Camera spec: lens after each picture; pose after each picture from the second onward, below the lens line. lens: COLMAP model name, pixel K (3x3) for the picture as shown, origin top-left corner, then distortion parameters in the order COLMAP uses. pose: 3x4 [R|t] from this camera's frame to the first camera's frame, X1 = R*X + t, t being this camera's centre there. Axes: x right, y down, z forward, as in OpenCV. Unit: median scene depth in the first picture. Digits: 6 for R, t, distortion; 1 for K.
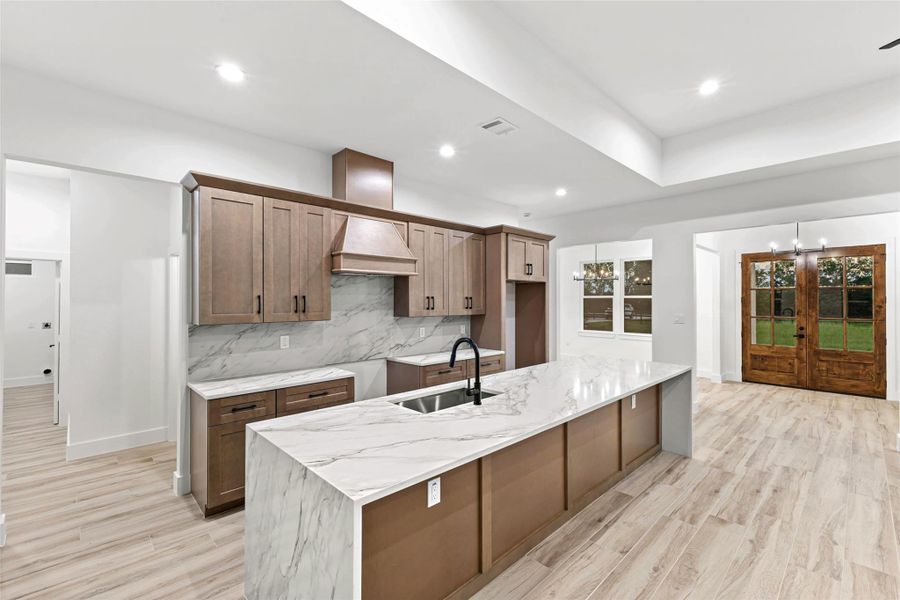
lens RADIAL K [[394.4, 0, 449.4], [0, 394.4, 299.3], [0, 0, 1]] dist [0.017362, -0.005032]
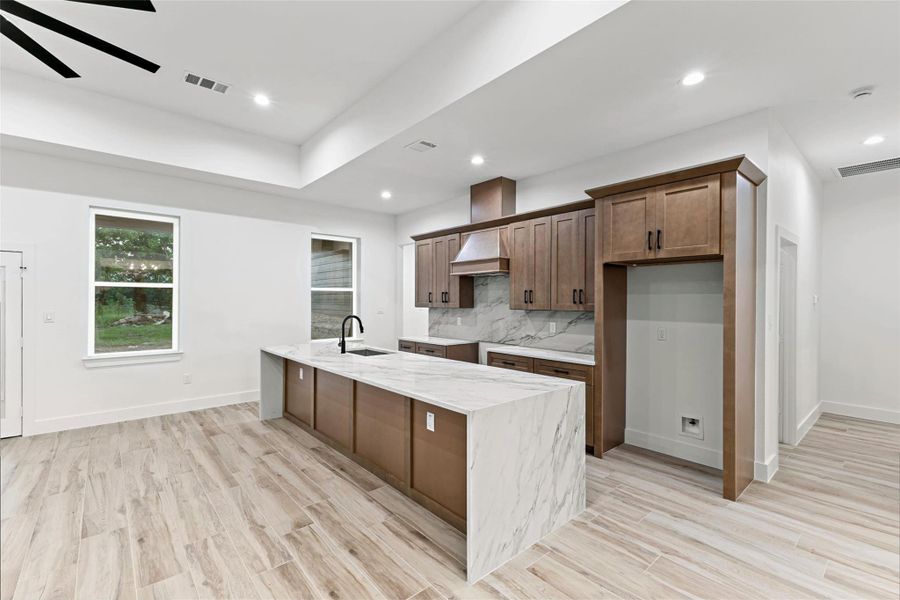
lens RADIAL K [[394.4, 0, 451.4], [0, 394.4, 300.6], [0, 0, 1]] dist [0.017362, -0.005032]
pose [[-0.048728, 0.000917, -0.998812, 1.249688], [-0.002843, 0.999995, 0.001057, 0.024290], [0.998808, 0.002892, -0.048725, 1.097597]]
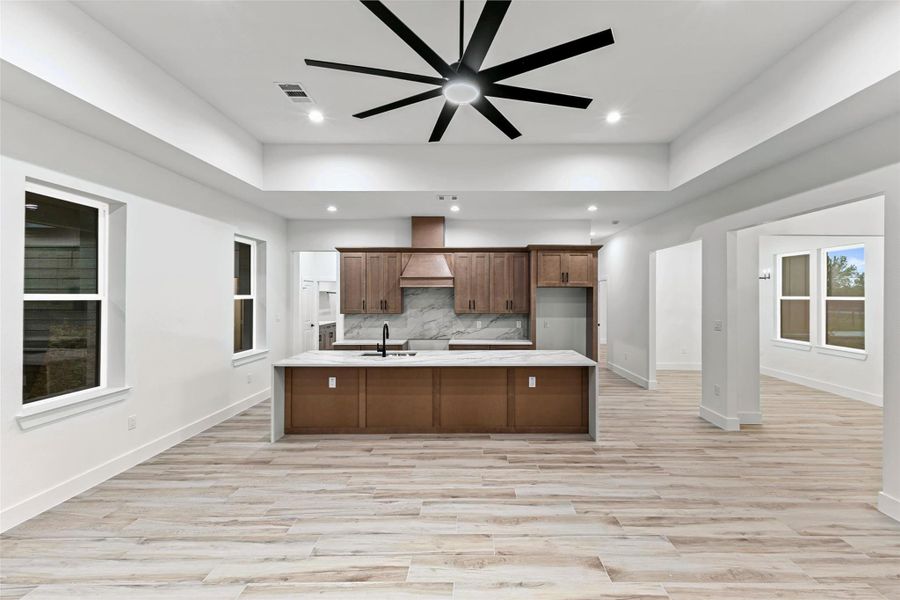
lens RADIAL K [[394.4, 0, 465.8], [0, 394.4, 298.5], [0, 0, 1]] dist [0.017362, -0.005032]
pose [[0.715605, 0.004360, -0.698492, 1.254498], [0.000781, 0.999975, 0.007042, -0.032189], [0.698505, -0.005585, 0.715583, -0.104046]]
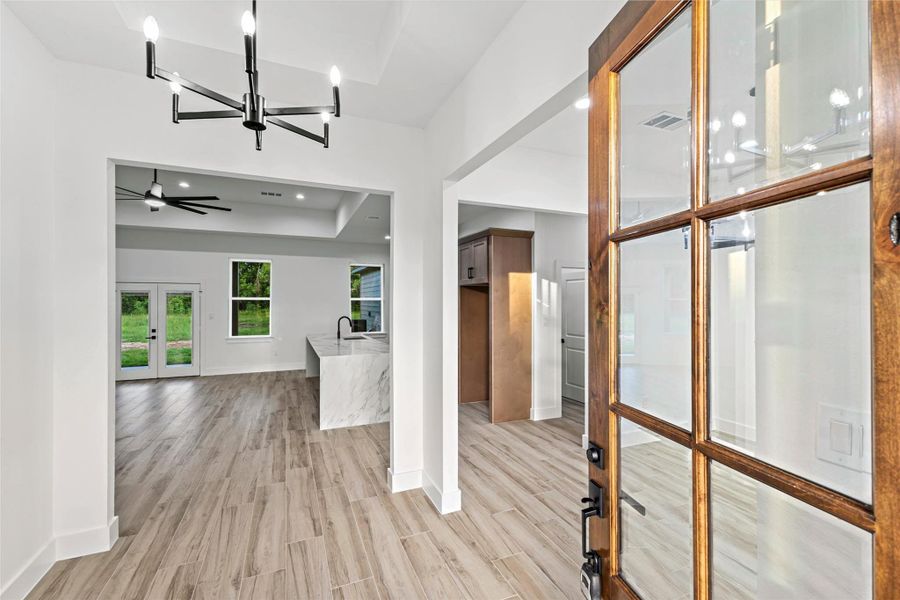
lens RADIAL K [[394.4, 0, 451.8], [0, 394.4, 295.7], [0, 0, 1]] dist [0.017362, -0.005032]
pose [[-0.364543, -0.016276, -0.931044, 1.772943], [0.001761, 0.999833, -0.018169, 0.003169], [0.931185, -0.008263, -0.364454, 2.010446]]
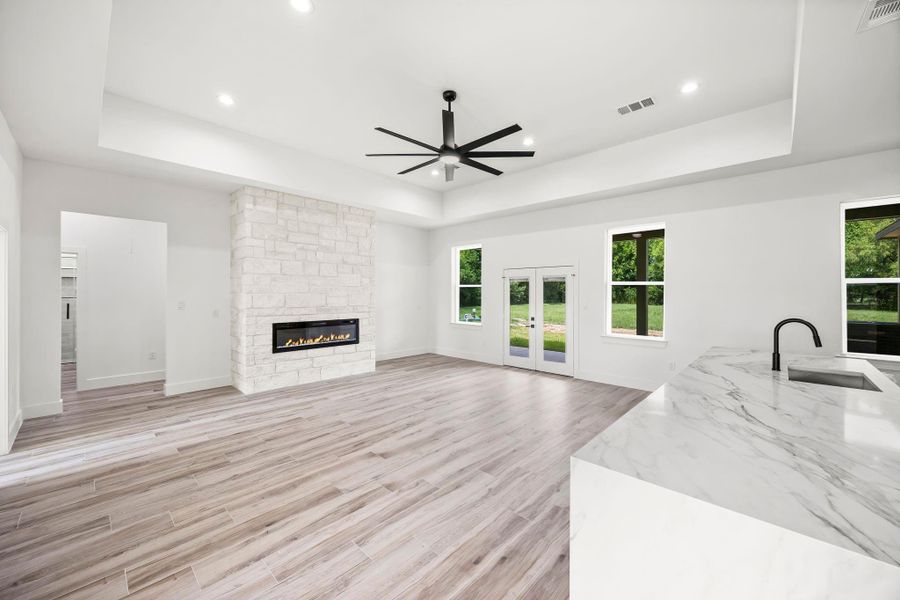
lens RADIAL K [[347.0, 0, 443.3], [0, 347.0, 296.3], [0, 0, 1]] dist [-0.003665, 0.000453]
pose [[-0.999258, -0.006396, -0.037989, 0.818547], [-0.006820, 0.999916, 0.011025, 0.019837], [0.037916, 0.011275, -0.999217, 1.439466]]
